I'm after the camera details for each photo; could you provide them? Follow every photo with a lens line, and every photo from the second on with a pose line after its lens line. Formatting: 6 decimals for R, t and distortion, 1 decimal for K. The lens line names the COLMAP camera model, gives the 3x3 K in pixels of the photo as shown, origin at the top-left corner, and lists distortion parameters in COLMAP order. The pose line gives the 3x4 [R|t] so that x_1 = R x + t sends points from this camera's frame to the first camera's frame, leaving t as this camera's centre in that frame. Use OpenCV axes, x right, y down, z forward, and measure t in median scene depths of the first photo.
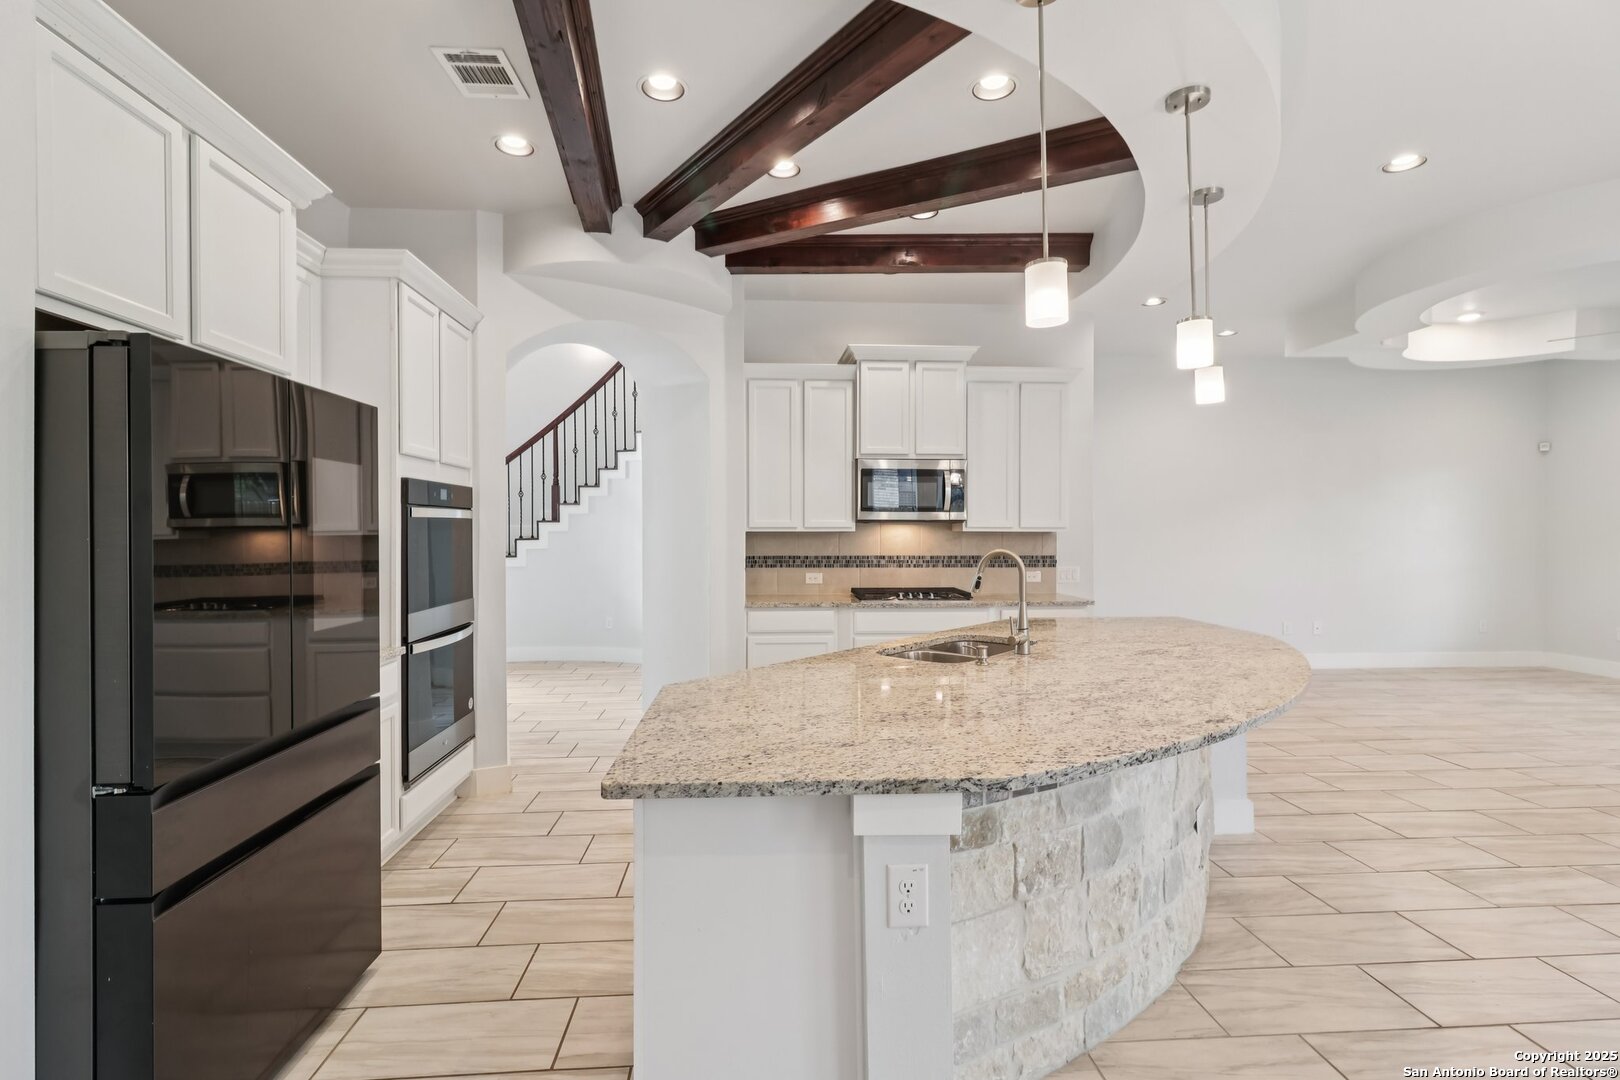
lens RADIAL K [[749.0, 0, 817.2], [0, 749.0, 538.2], [0, 0, 1]] dist [0.001722, -0.000299]
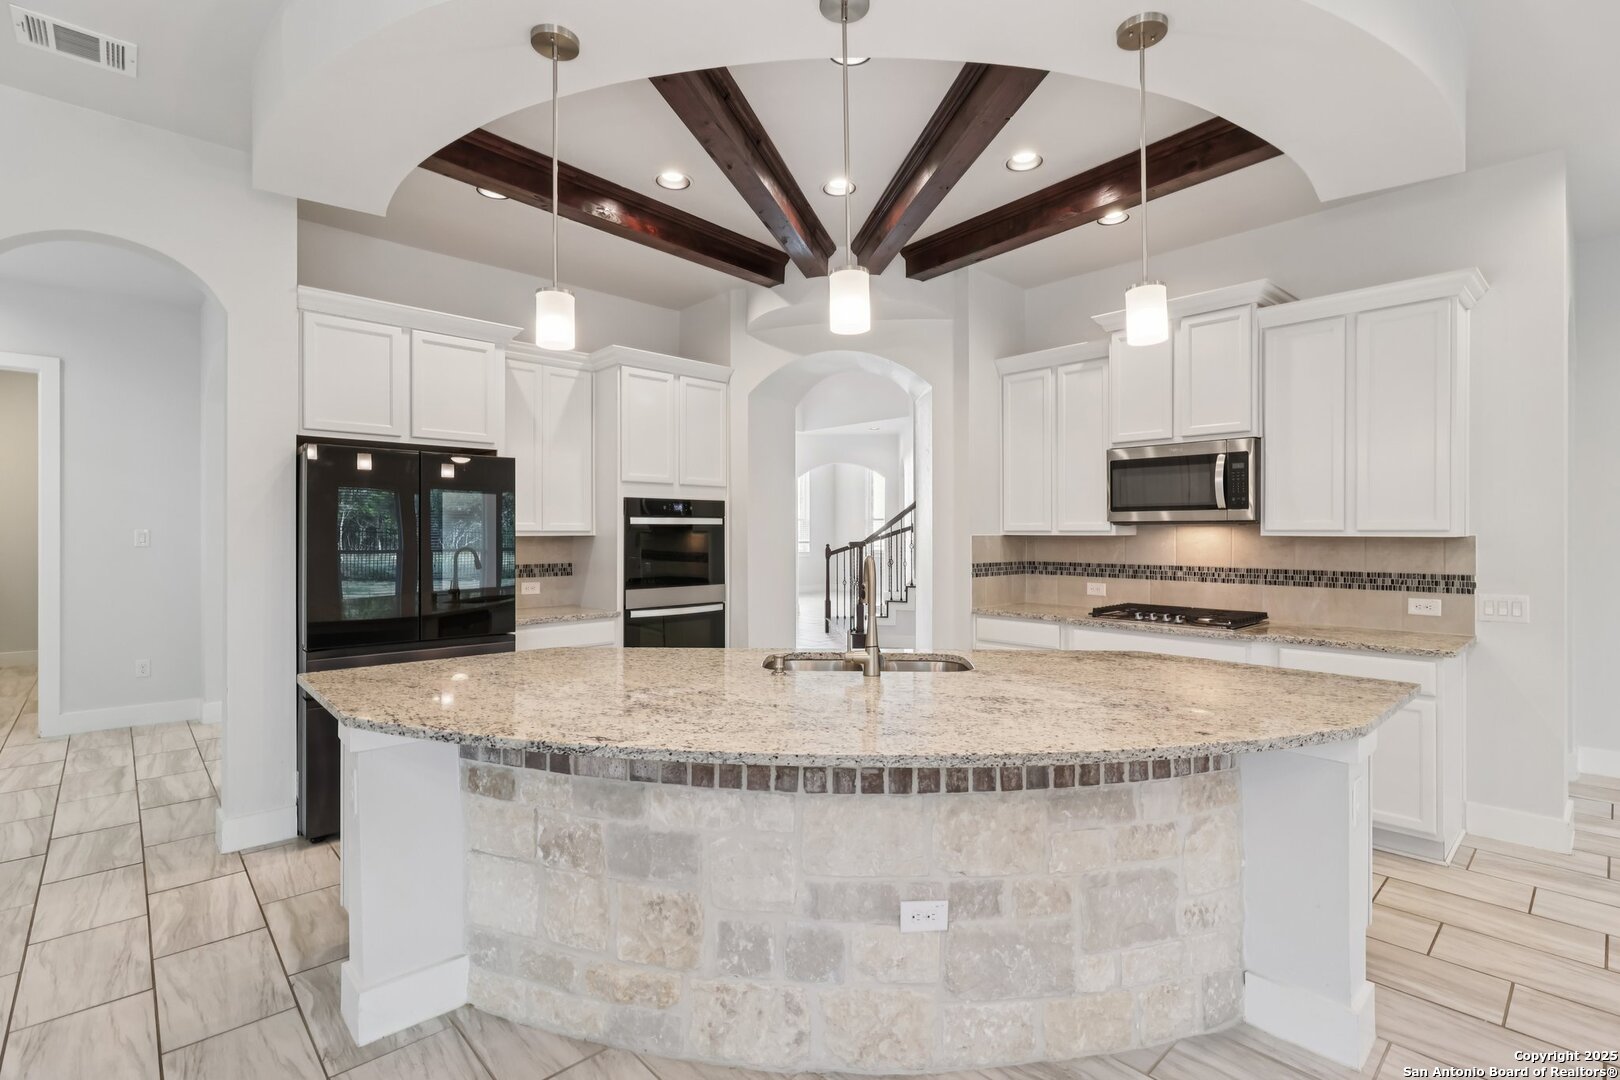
lens RADIAL K [[749.0, 0, 825.4], [0, 749.0, 534.9], [0, 0, 1]] dist [0.001722, -0.000299]
pose [[0.638301, 0.001892, -0.769784, 0.490664], [-0.010697, 0.999922, -0.006412, -0.000621], [0.769712, 0.012327, 0.638272, 0.214363]]
